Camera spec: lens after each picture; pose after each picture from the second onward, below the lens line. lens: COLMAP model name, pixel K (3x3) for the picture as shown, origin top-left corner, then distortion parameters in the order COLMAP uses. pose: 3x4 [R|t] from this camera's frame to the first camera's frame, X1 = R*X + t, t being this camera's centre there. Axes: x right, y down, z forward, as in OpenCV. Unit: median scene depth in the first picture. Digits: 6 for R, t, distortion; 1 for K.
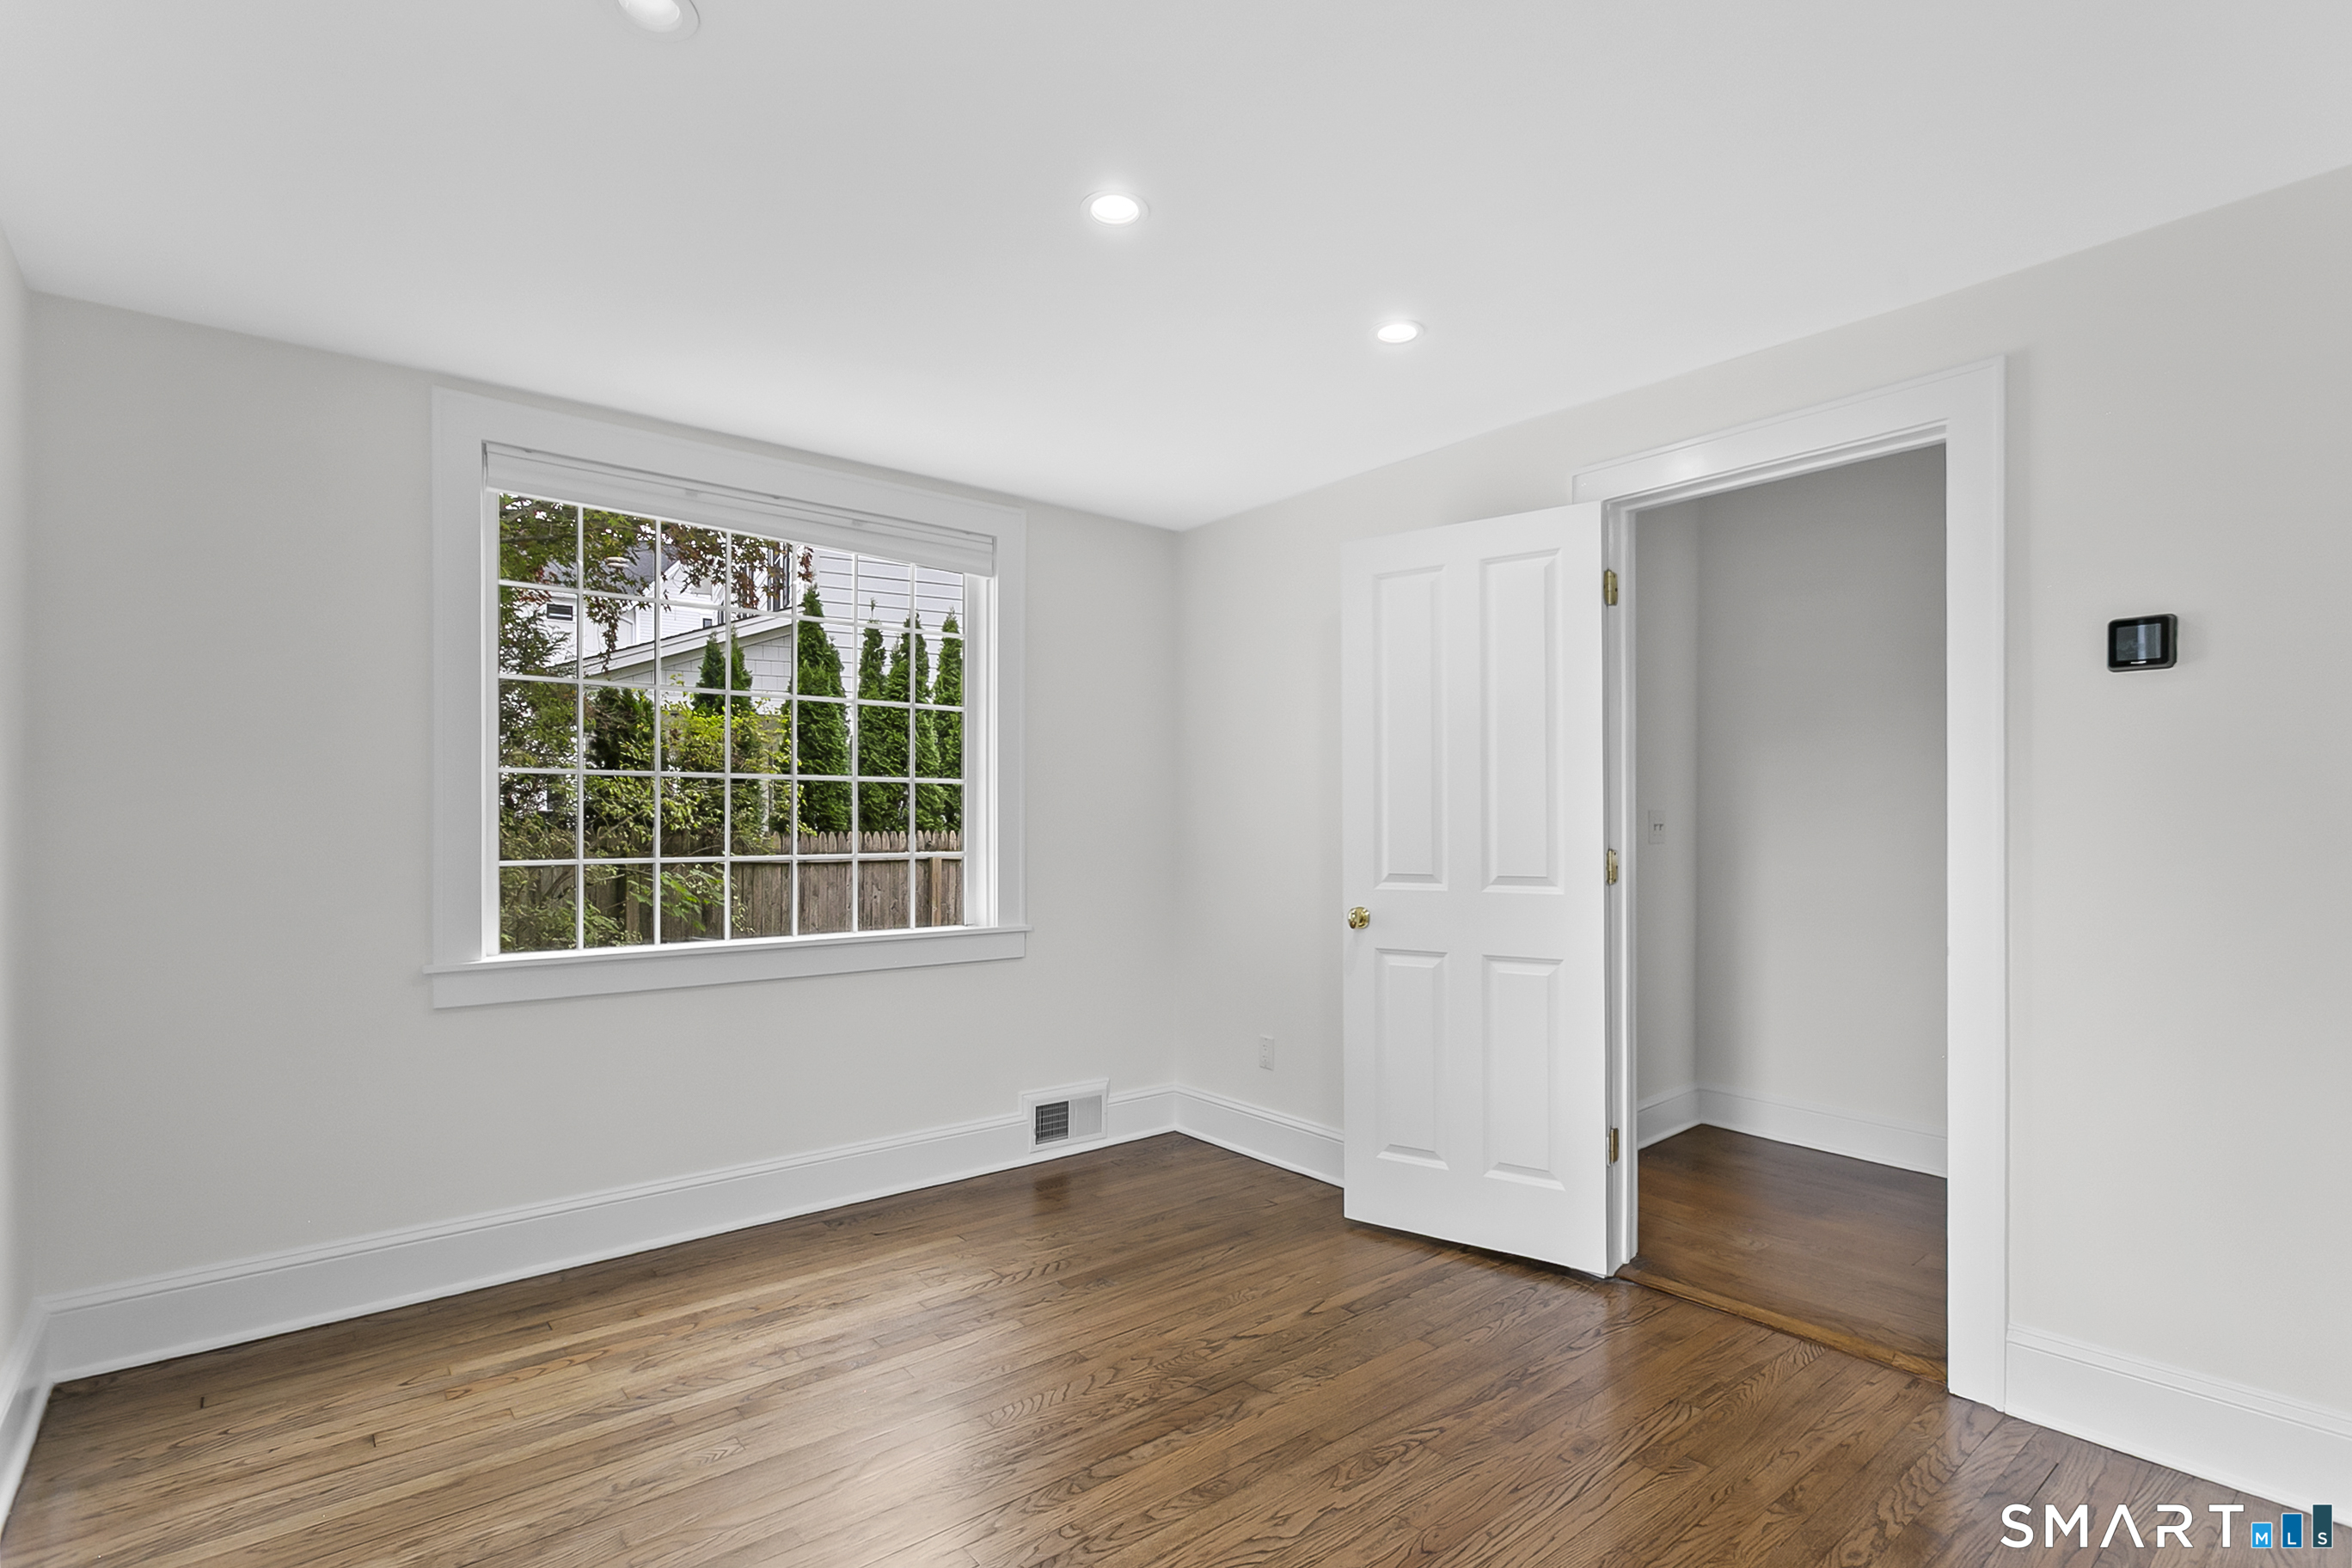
lens RADIAL K [[1126.7, 0, 1163.3], [0, 1126.7, 827.3], [0, 0, 1]] dist [0.000268, 0.000116]
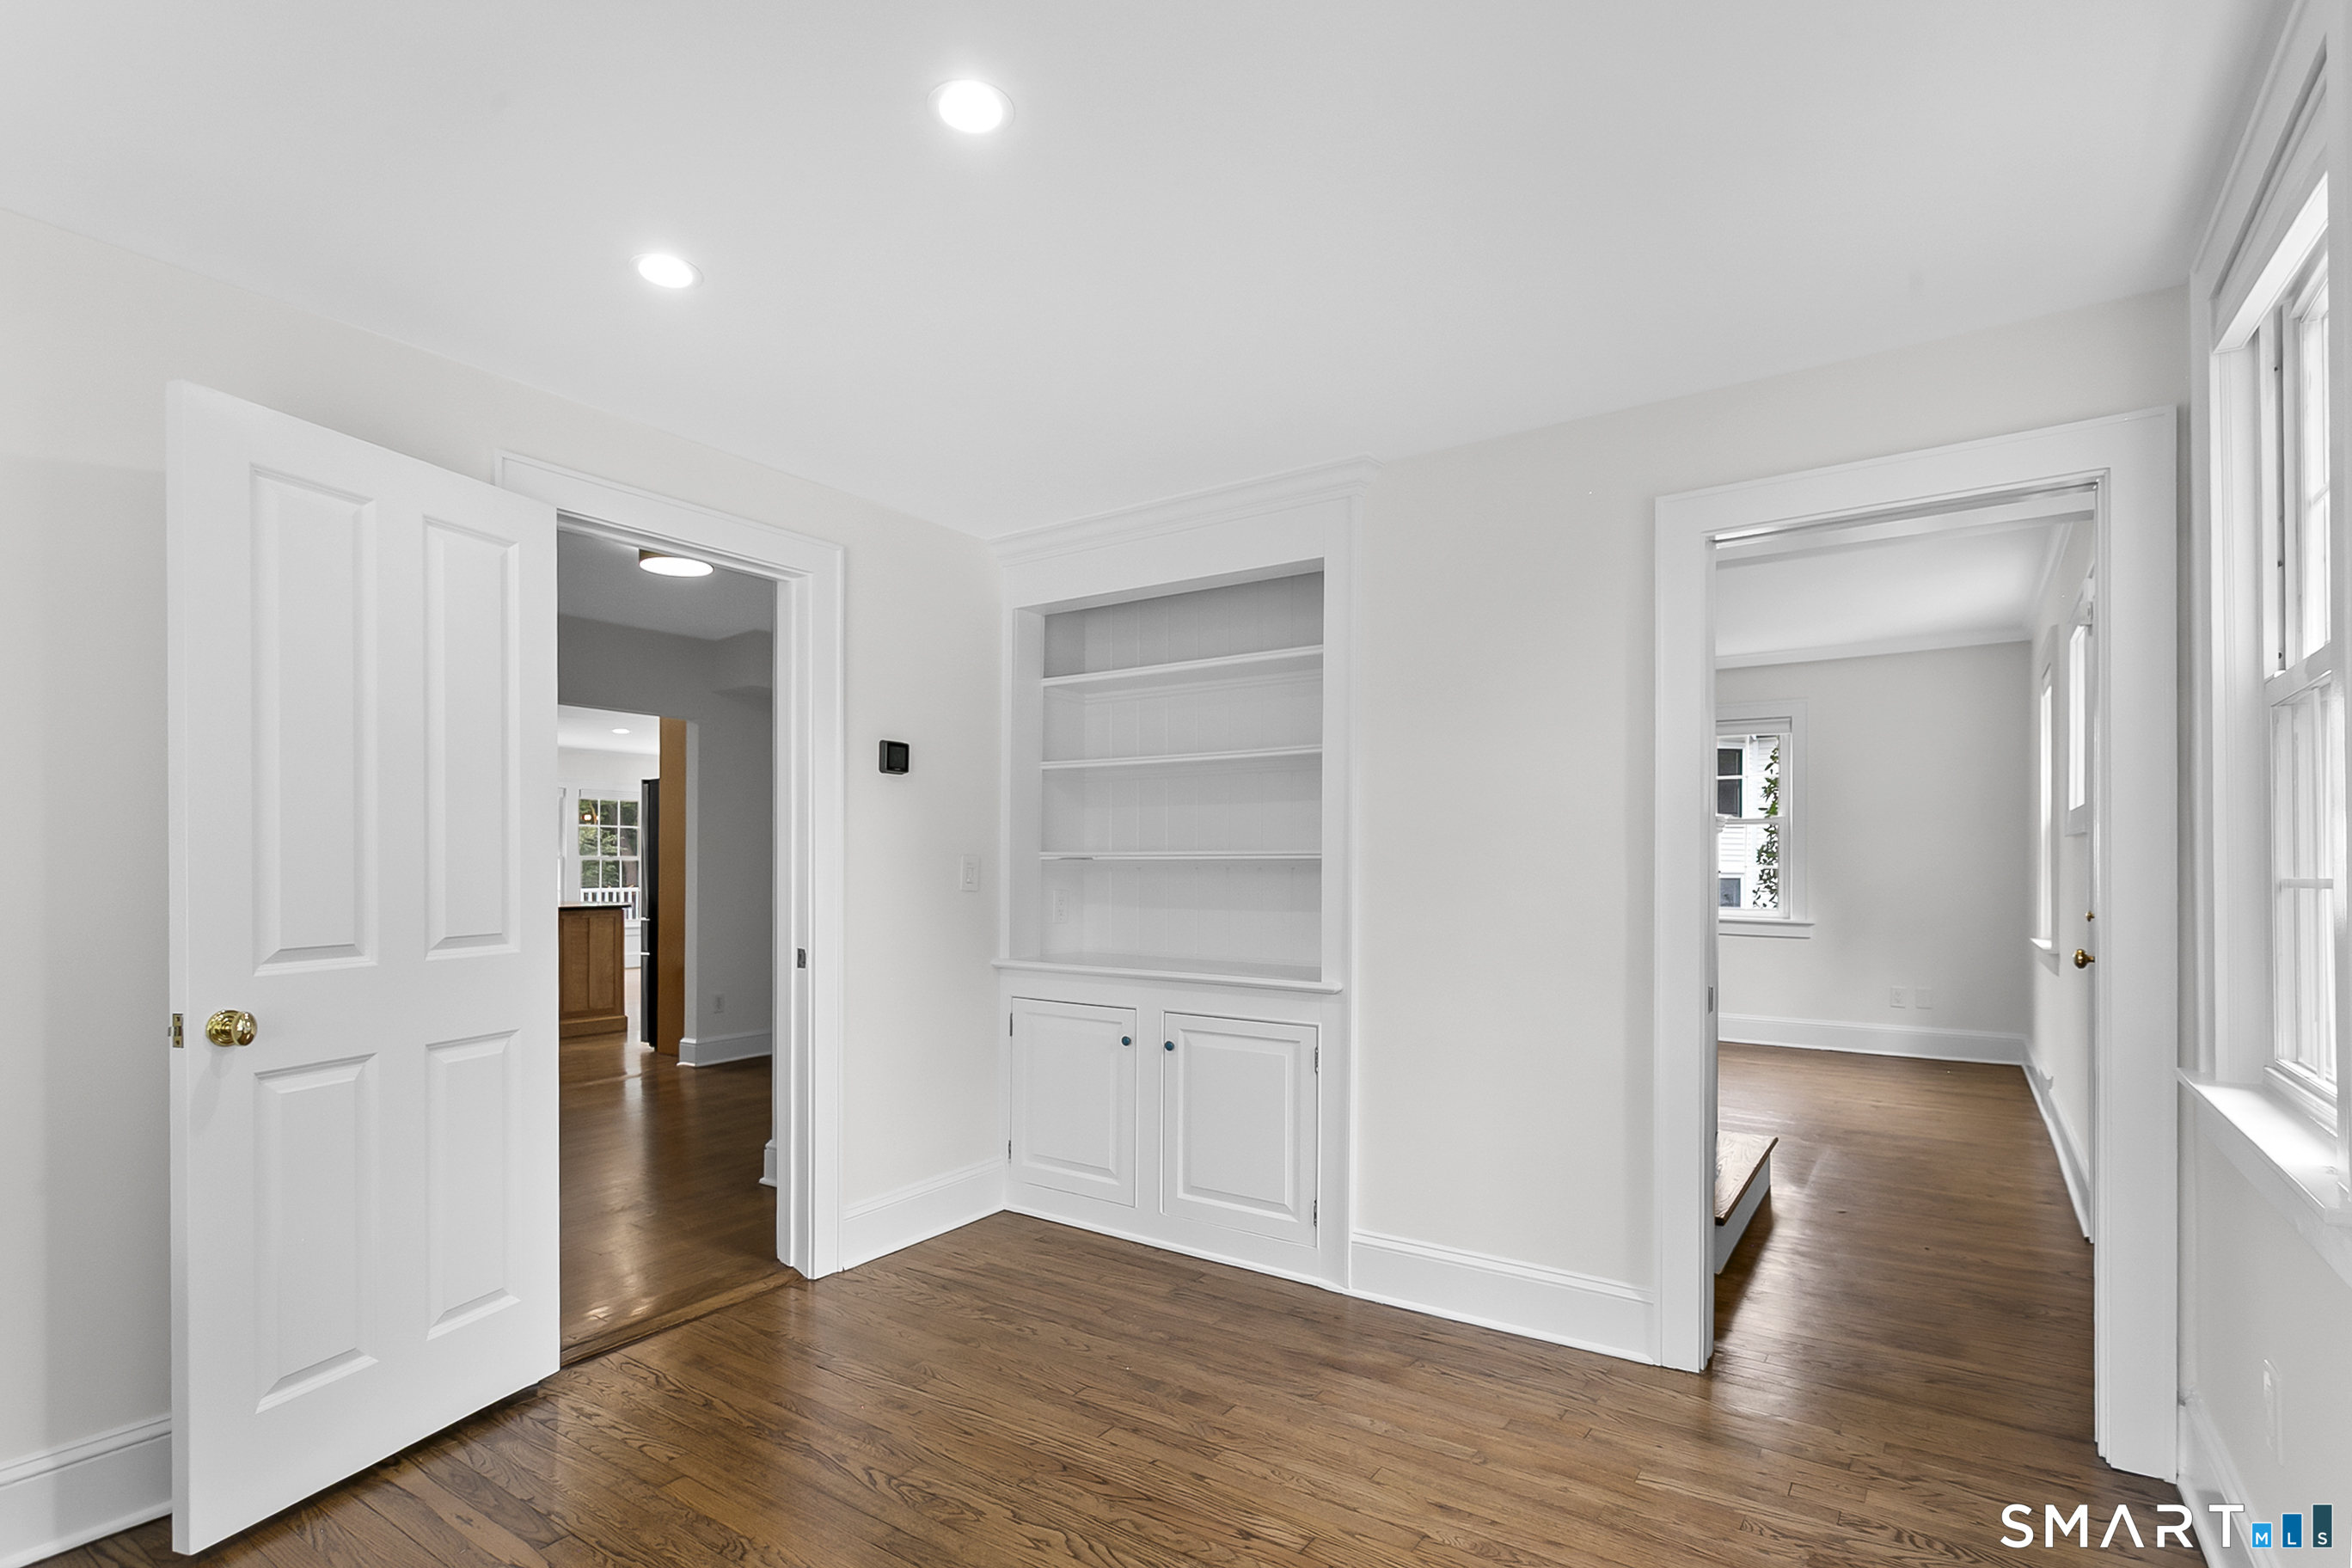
lens RADIAL K [[1154.9, 0, 1183.6], [0, 1154.9, 869.1], [0, 0, 1]] dist [0.000609, -0.000030]
pose [[-0.290290, -0.004635, 0.956927, -0.601154], [0.004858, 0.999968, 0.006317, -0.005669], [-0.956926, 0.006482, -0.290258, 0.749603]]
